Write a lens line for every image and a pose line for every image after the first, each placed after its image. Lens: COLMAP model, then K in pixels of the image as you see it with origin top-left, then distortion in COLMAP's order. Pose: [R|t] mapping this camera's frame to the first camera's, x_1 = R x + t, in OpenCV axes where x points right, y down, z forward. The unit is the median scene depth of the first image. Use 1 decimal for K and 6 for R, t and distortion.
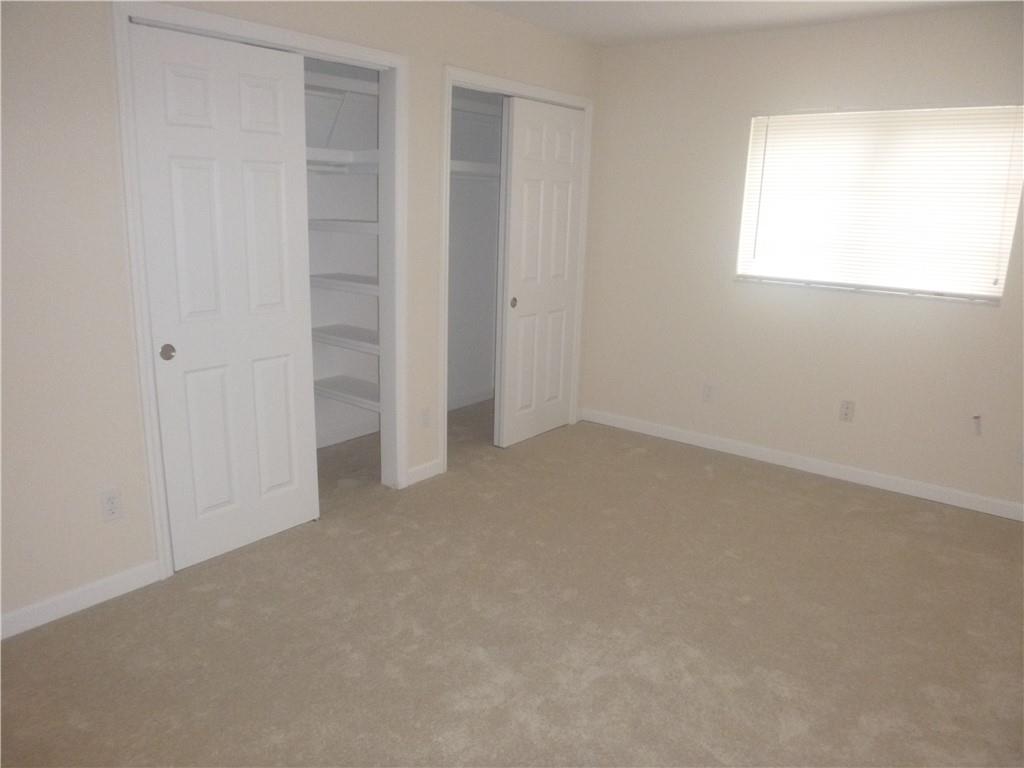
lens RADIAL K [[746.6, 0, 497.3], [0, 746.6, 384.2], [0, 0, 1]] dist [-0.031166, 0.011928]
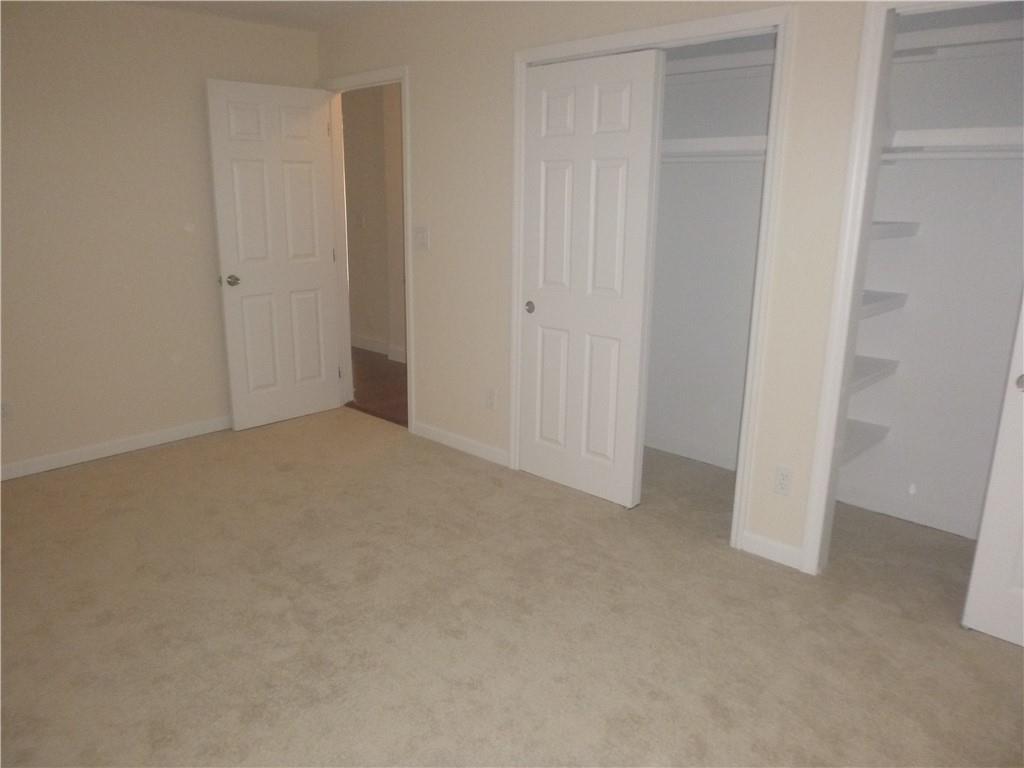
lens RADIAL K [[746.6, 0, 497.3], [0, 746.6, 384.2], [0, 0, 1]] dist [-0.031166, 0.011928]
pose [[-0.107962, 0.224549, -0.968464, 0.889001], [-0.248625, 0.937104, 0.244994, -0.222942], [0.962564, 0.267234, -0.045343, 1.018614]]
